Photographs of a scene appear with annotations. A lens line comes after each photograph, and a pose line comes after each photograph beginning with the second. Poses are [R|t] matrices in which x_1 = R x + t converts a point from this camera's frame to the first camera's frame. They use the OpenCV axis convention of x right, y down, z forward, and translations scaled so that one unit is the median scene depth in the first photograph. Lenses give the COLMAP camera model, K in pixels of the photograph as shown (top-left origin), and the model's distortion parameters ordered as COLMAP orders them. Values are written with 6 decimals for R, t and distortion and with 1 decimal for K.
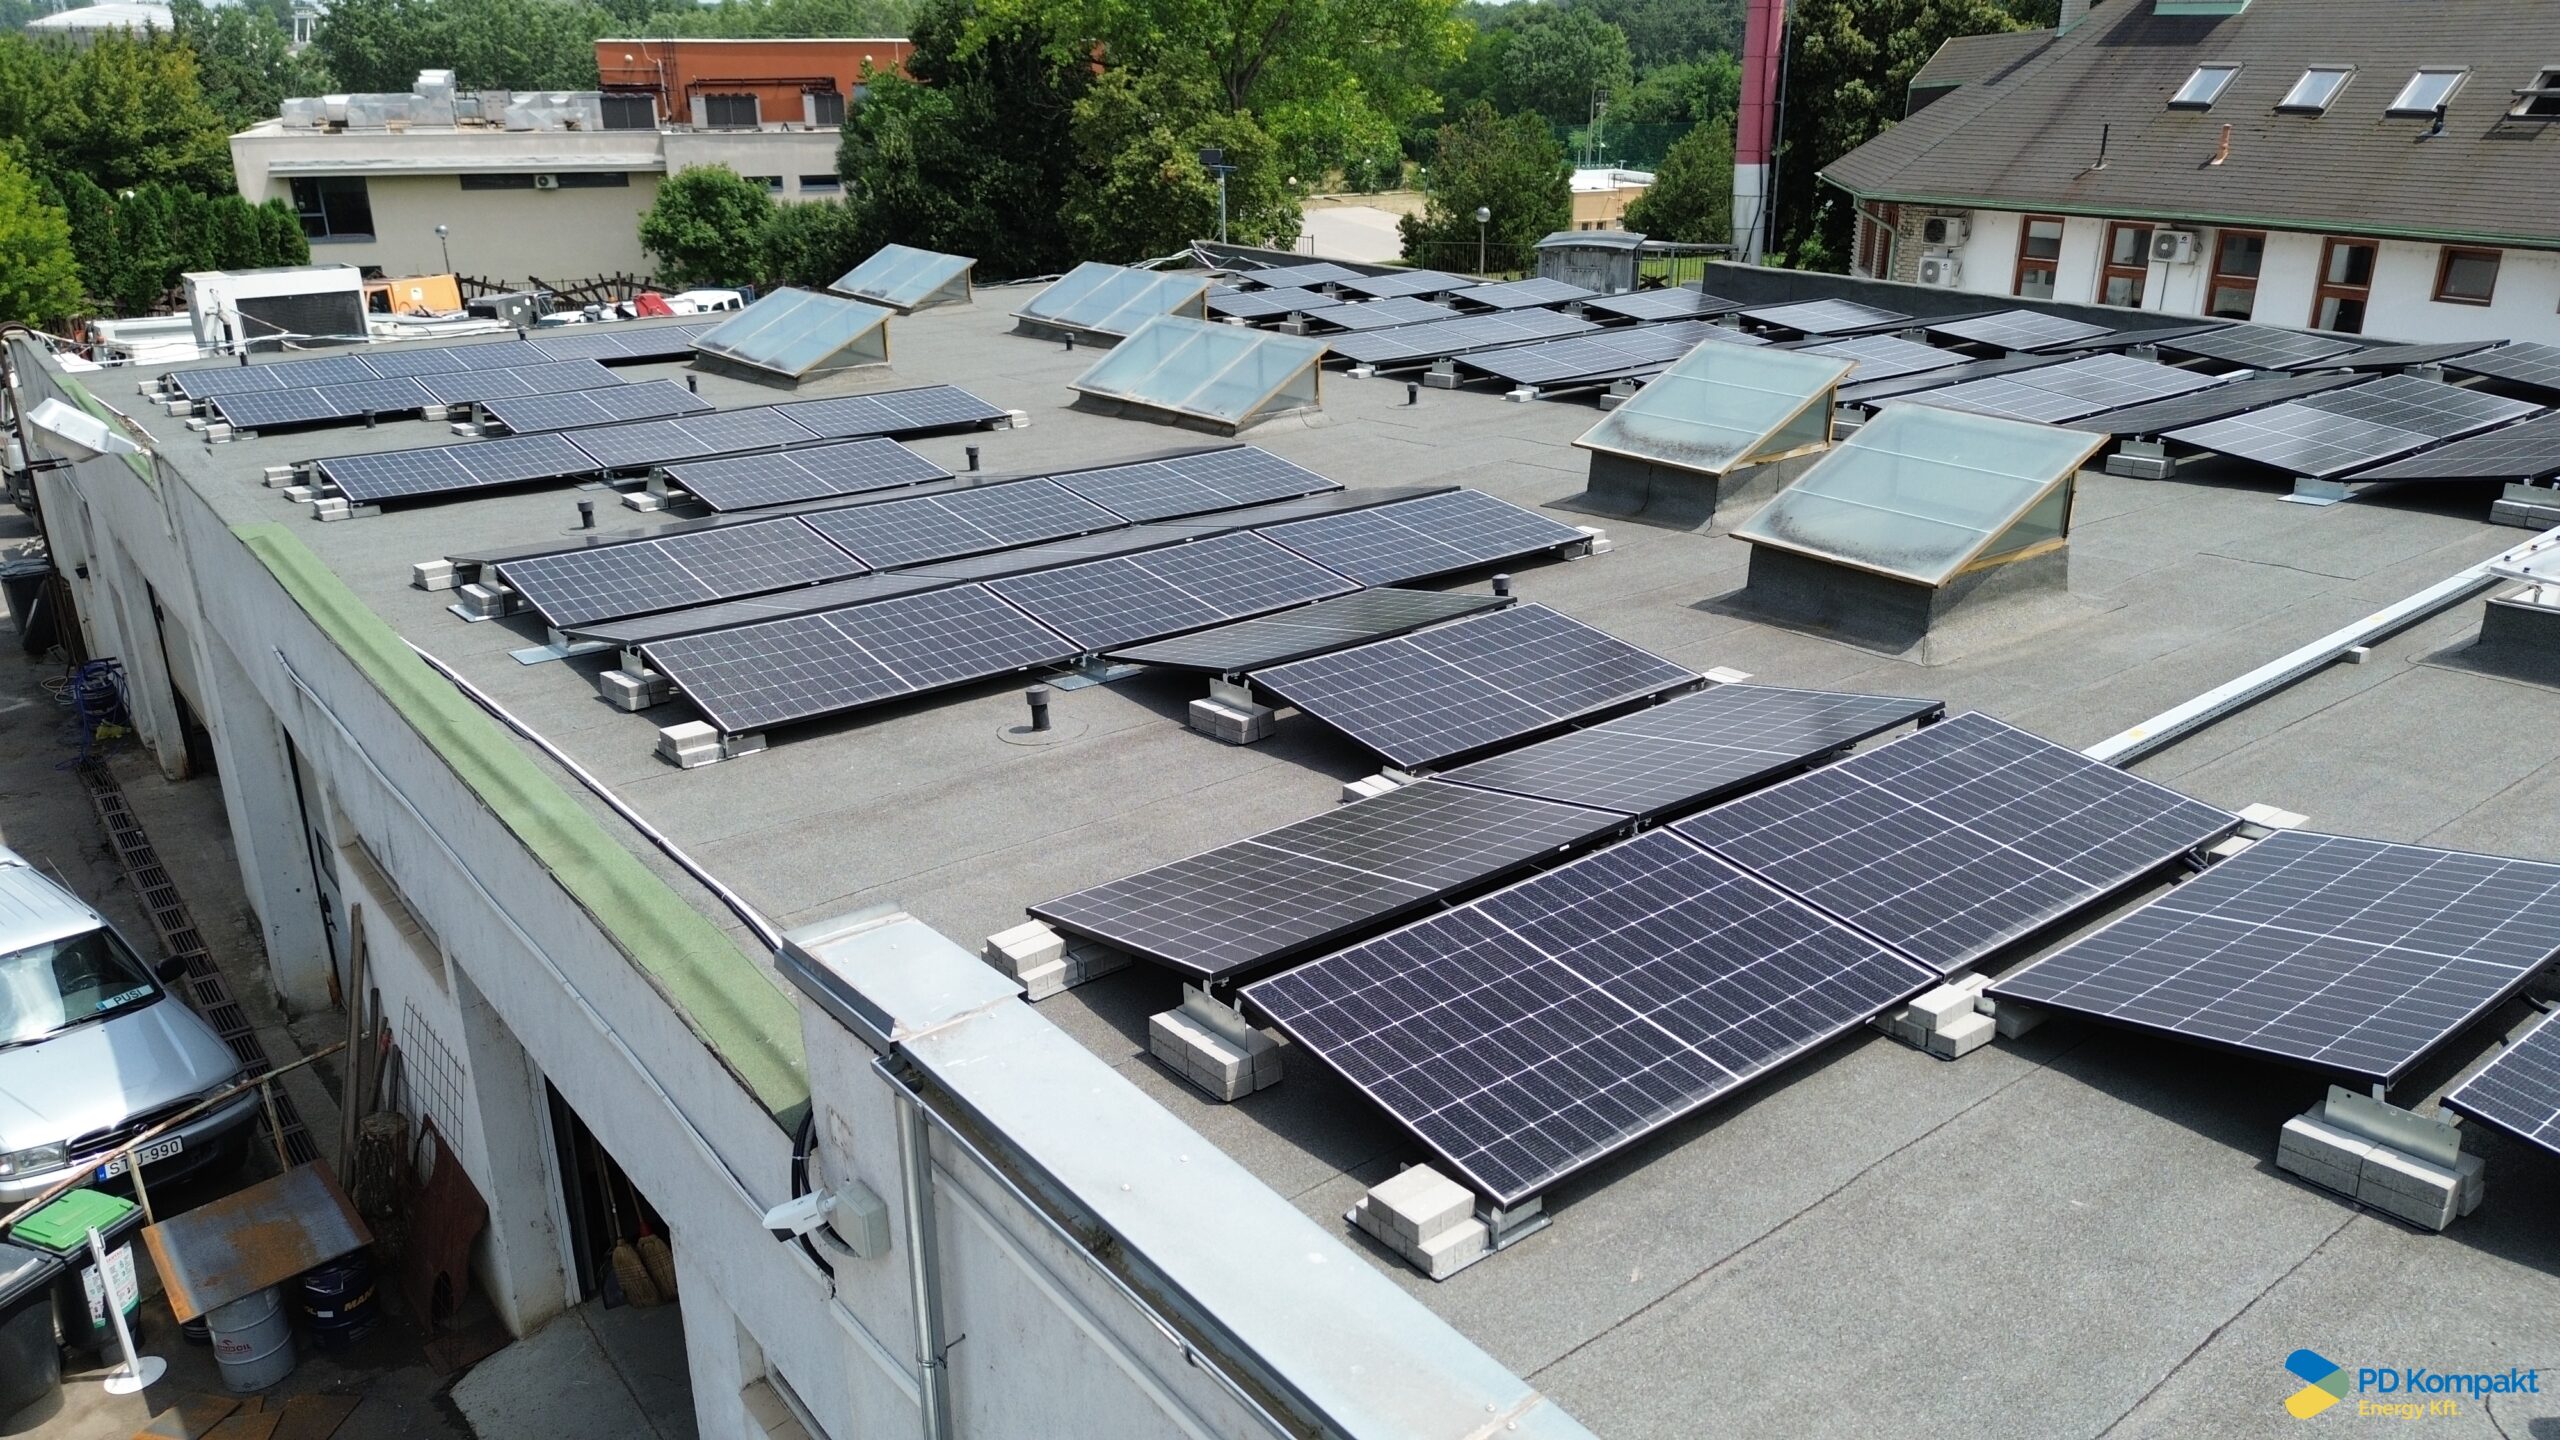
lens RADIAL K [[1805.3, 0, 1285.8], [0, 1805.3, 729.5], [0, 0, 1]] dist [0.023421, -0.027327]
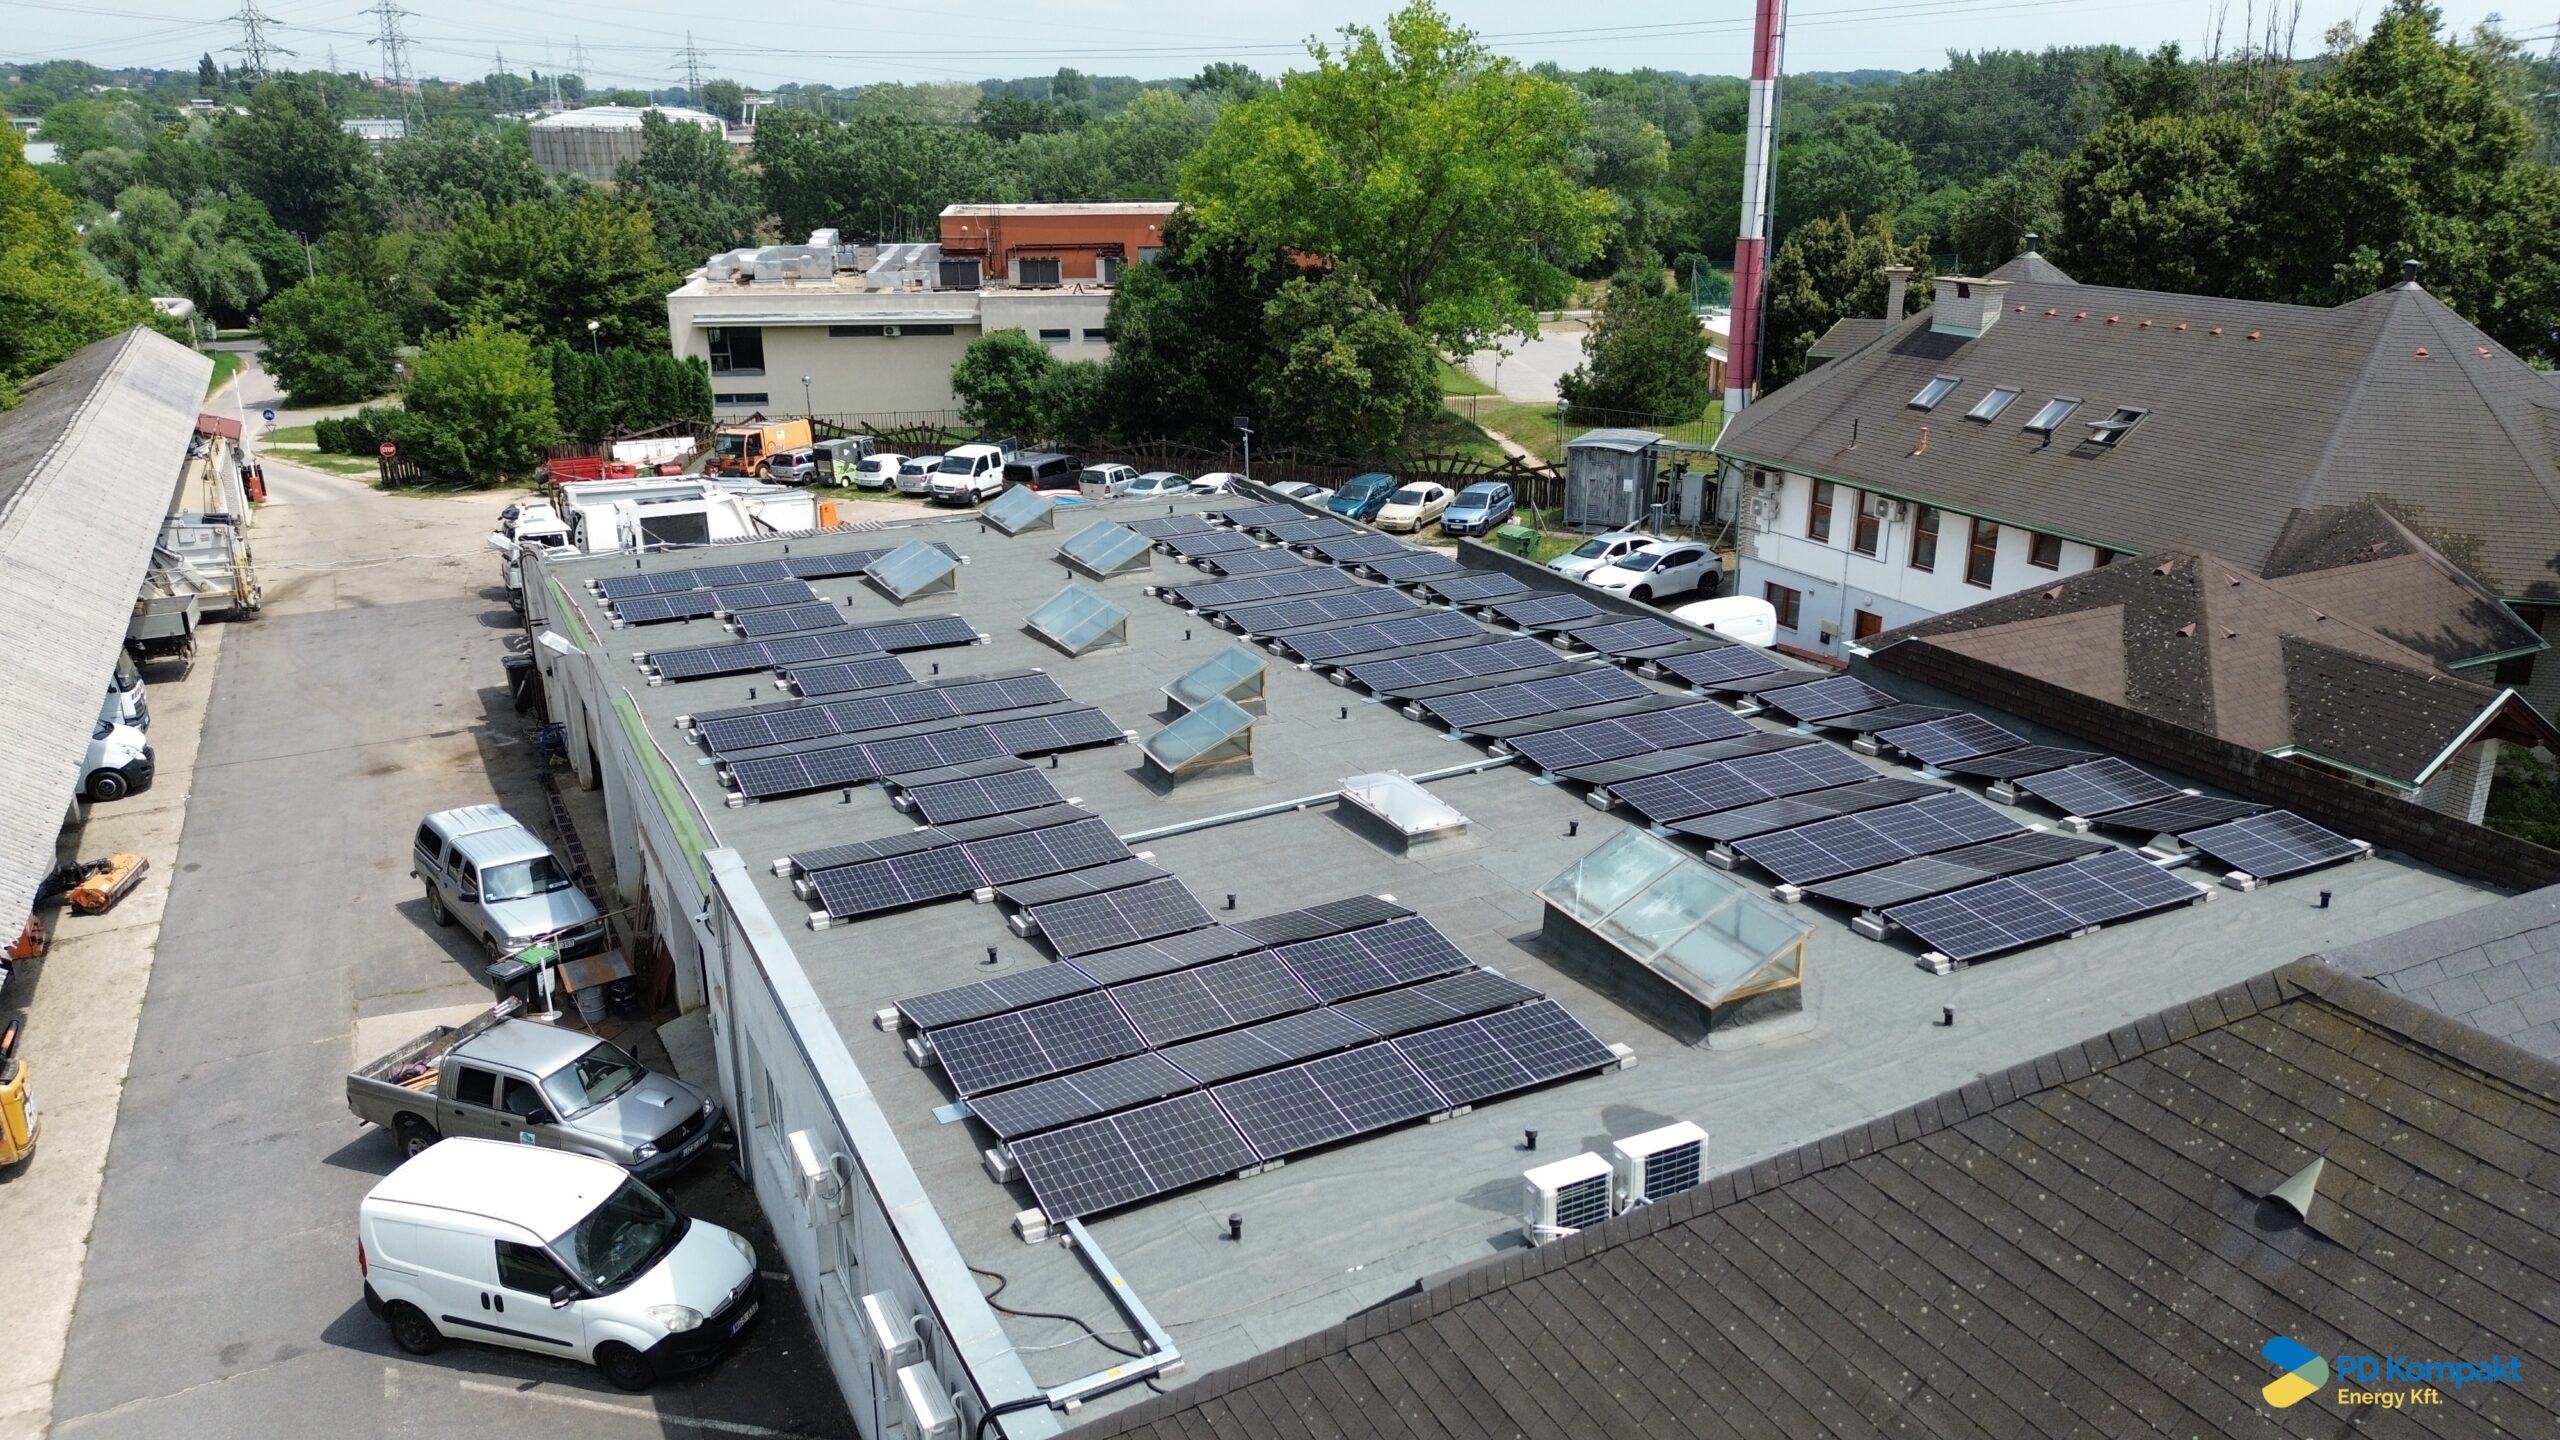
lens RADIAL K [[1805.3, 0, 1297.1], [0, 1805.3, 720.8], [0, 0, 1]] dist [0.023421, -0.027327]
pose [[0.981447, 0.062179, -0.181372, 0.162624], [-0.068226, 0.997297, -0.027285, -0.015136], [0.179185, 0.039153, 0.983036, -0.260531]]
